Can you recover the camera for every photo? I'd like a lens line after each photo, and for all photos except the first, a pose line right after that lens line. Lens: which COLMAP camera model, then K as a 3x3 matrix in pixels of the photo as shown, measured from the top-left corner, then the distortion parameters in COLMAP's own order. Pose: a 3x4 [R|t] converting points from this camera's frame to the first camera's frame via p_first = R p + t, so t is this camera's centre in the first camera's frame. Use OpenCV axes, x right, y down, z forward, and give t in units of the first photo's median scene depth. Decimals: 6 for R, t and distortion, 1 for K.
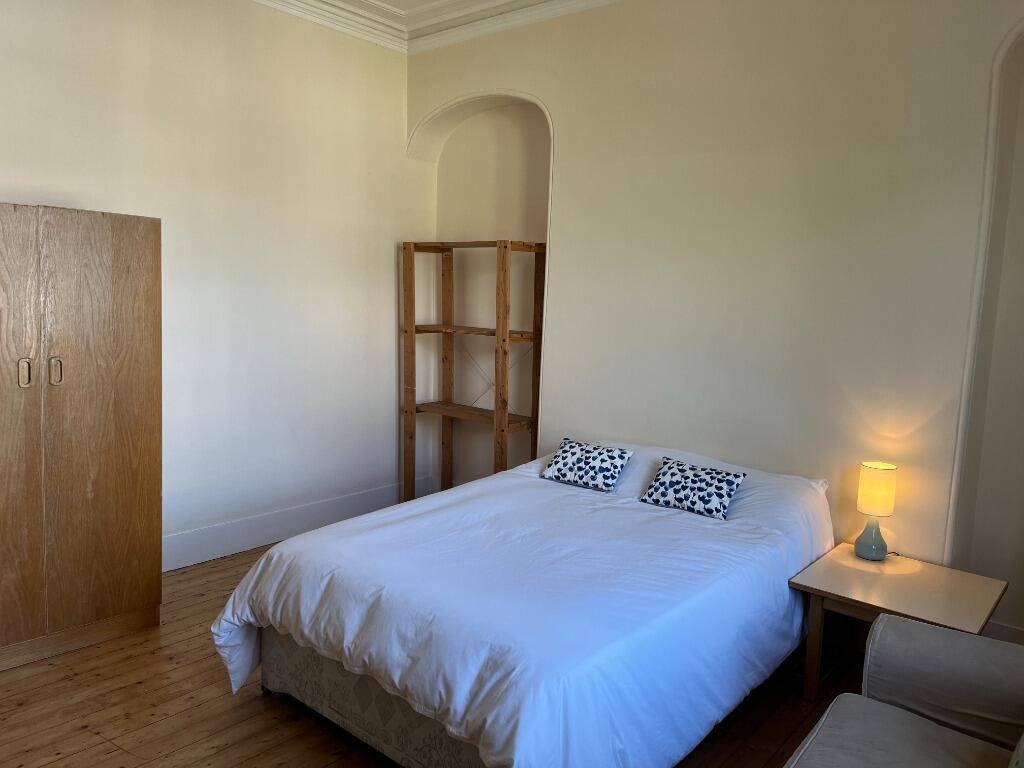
lens RADIAL K [[770.5, 0, 521.1], [0, 770.5, 376.4], [0, 0, 1]] dist [0.042632, -0.078433]
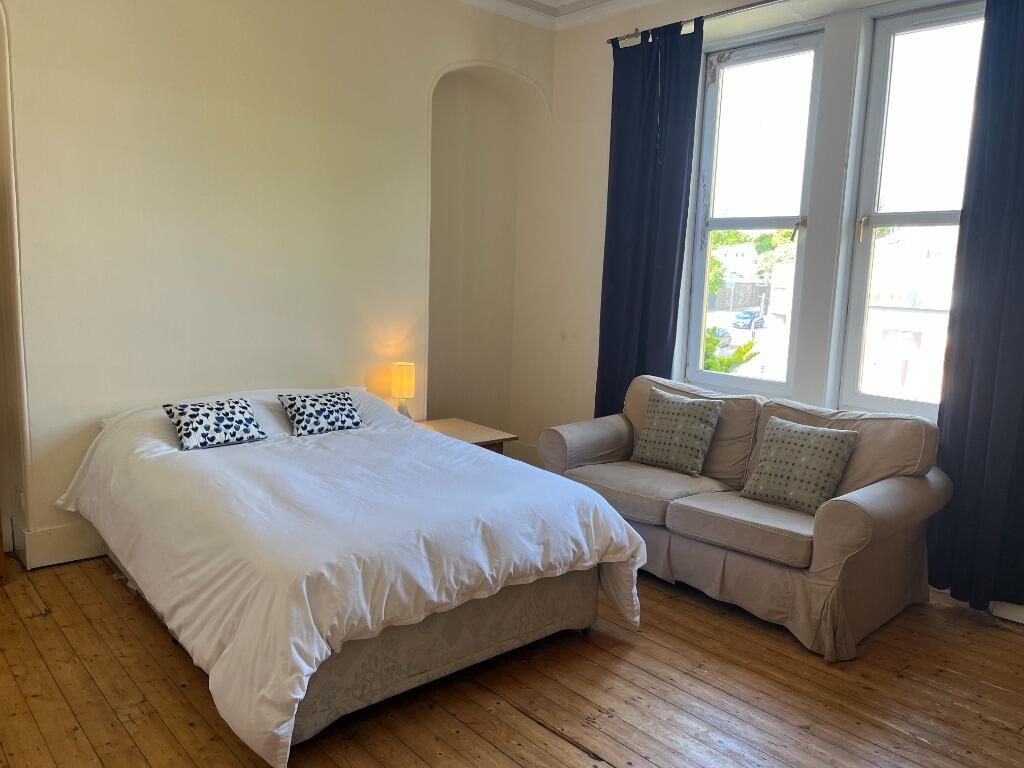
lens RADIAL K [[770.5, 0, 507.1], [0, 770.5, 377.8], [0, 0, 1]] dist [0.042632, -0.078433]
pose [[0.167096, -0.174239, 0.970422, -0.869036], [0.084691, 0.983159, 0.161943, -0.072815], [-0.982296, 0.055126, 0.179039, 0.534030]]
